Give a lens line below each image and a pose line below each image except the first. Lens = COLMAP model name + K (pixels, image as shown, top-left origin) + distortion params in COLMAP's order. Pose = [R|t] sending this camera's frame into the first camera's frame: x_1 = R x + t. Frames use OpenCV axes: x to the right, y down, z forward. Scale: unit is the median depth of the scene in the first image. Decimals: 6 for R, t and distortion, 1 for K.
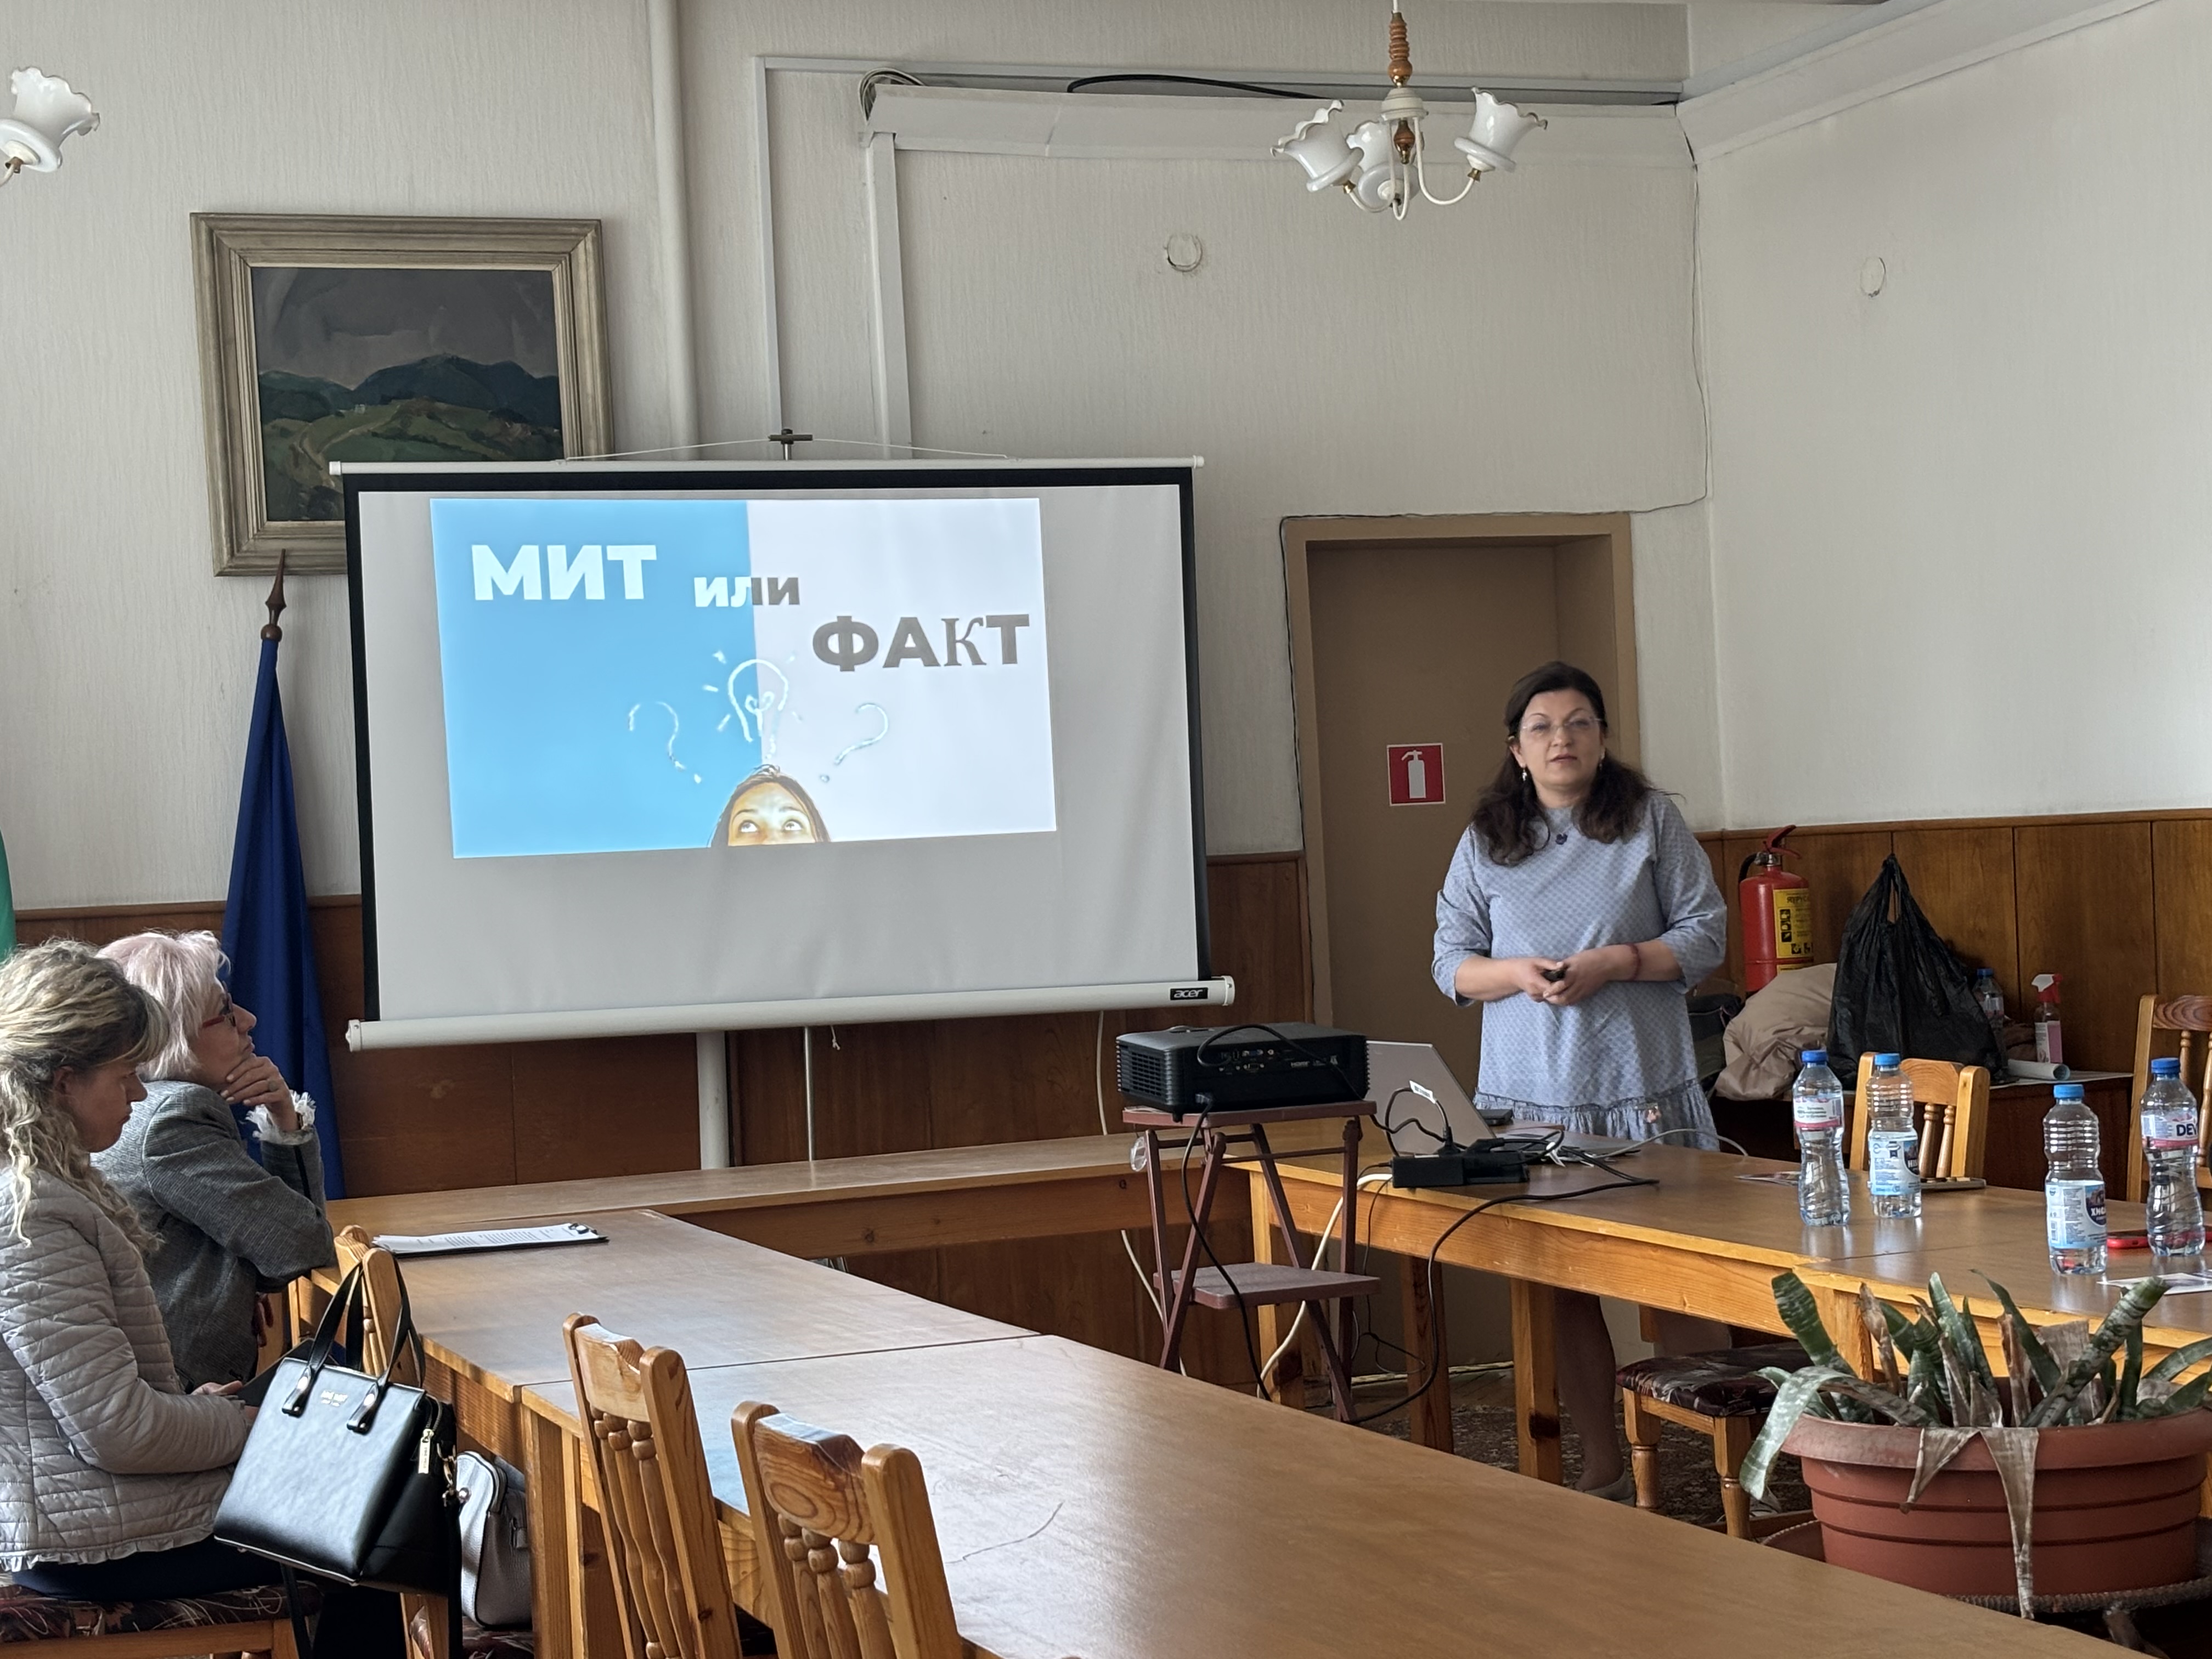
lens RADIAL K [[3840.0, 0, 1124.0], [0, 3840.0, 830.8], [0, 0, 1]] dist [0.200495, 0.000000]
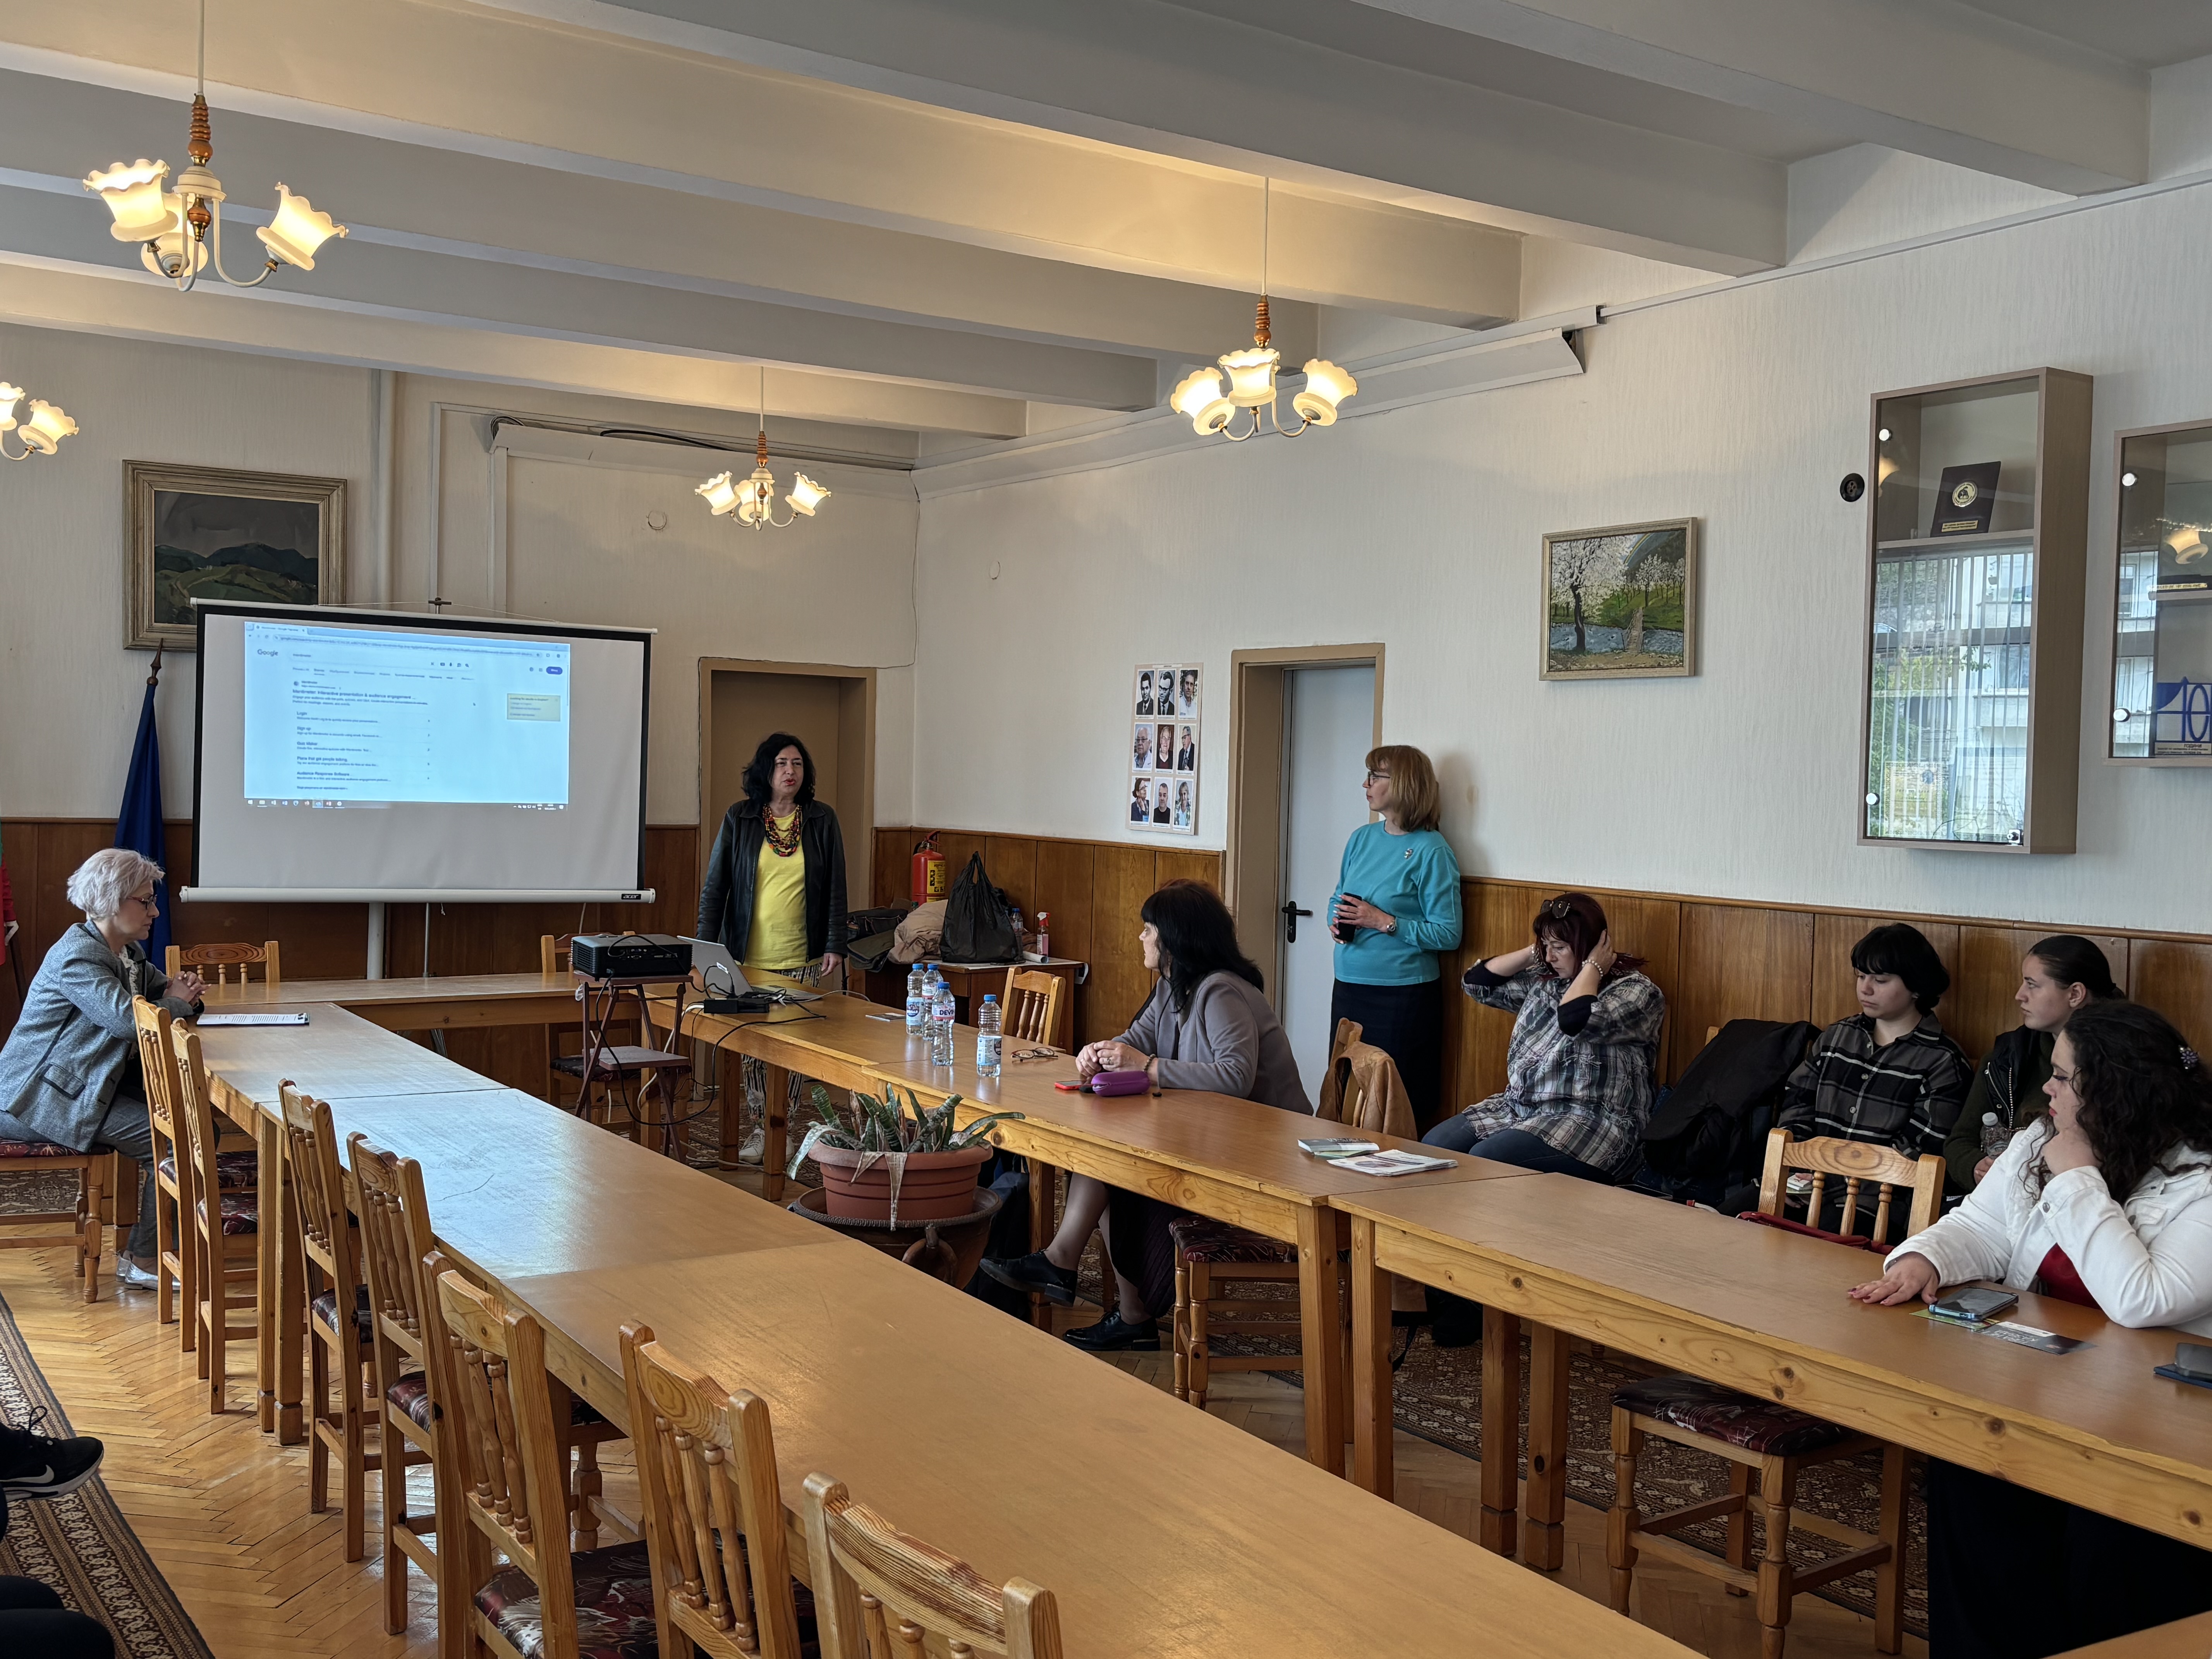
lens RADIAL K [[2111.2, 0, 1116.1], [0, 2111.2, 823.5], [0, 0, 1]] dist [0.031392, 0.000000]
pose [[0.974081, 0.068148, 0.215692, 0.022957], [-0.074025, 0.997070, 0.019275, -0.035687], [-0.213746, -0.034742, 0.976271, -0.130570]]
